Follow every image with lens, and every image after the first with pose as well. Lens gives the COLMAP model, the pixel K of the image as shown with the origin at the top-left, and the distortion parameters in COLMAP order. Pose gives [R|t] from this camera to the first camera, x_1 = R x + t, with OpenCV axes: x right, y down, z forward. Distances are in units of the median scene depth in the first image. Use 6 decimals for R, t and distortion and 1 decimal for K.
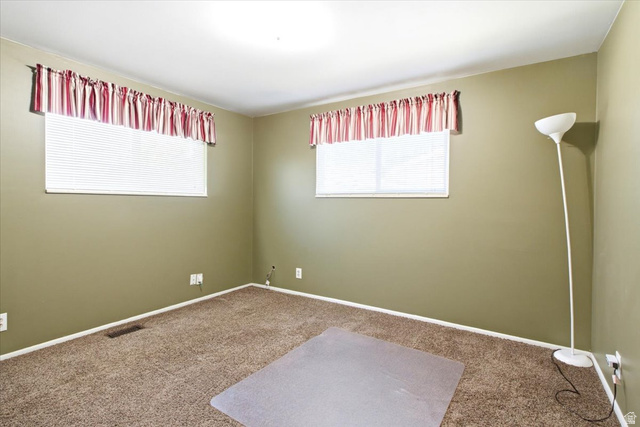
lens RADIAL K [[311.8, 0, 319.5], [0, 311.8, 210.1], [0, 0, 1]] dist [0.002042, -0.000829]
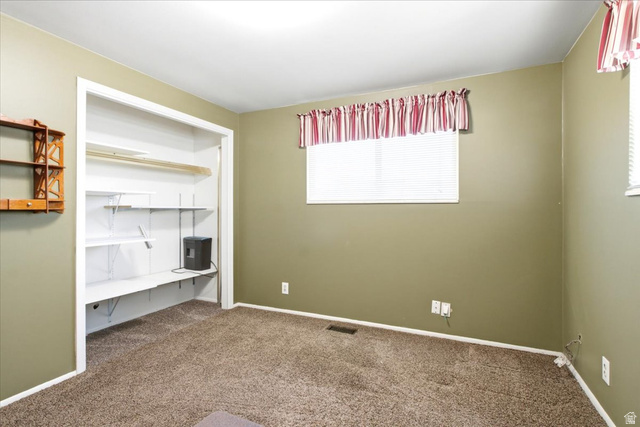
lens RADIAL K [[311.8, 0, 319.3], [0, 311.8, 211.3], [0, 0, 1]] dist [0.002042, -0.000829]
pose [[0.149639, -0.004754, -0.988729, 0.378146], [-0.025076, 0.999649, -0.008601, -0.008666], [0.988423, 0.026080, 0.149467, 0.649533]]
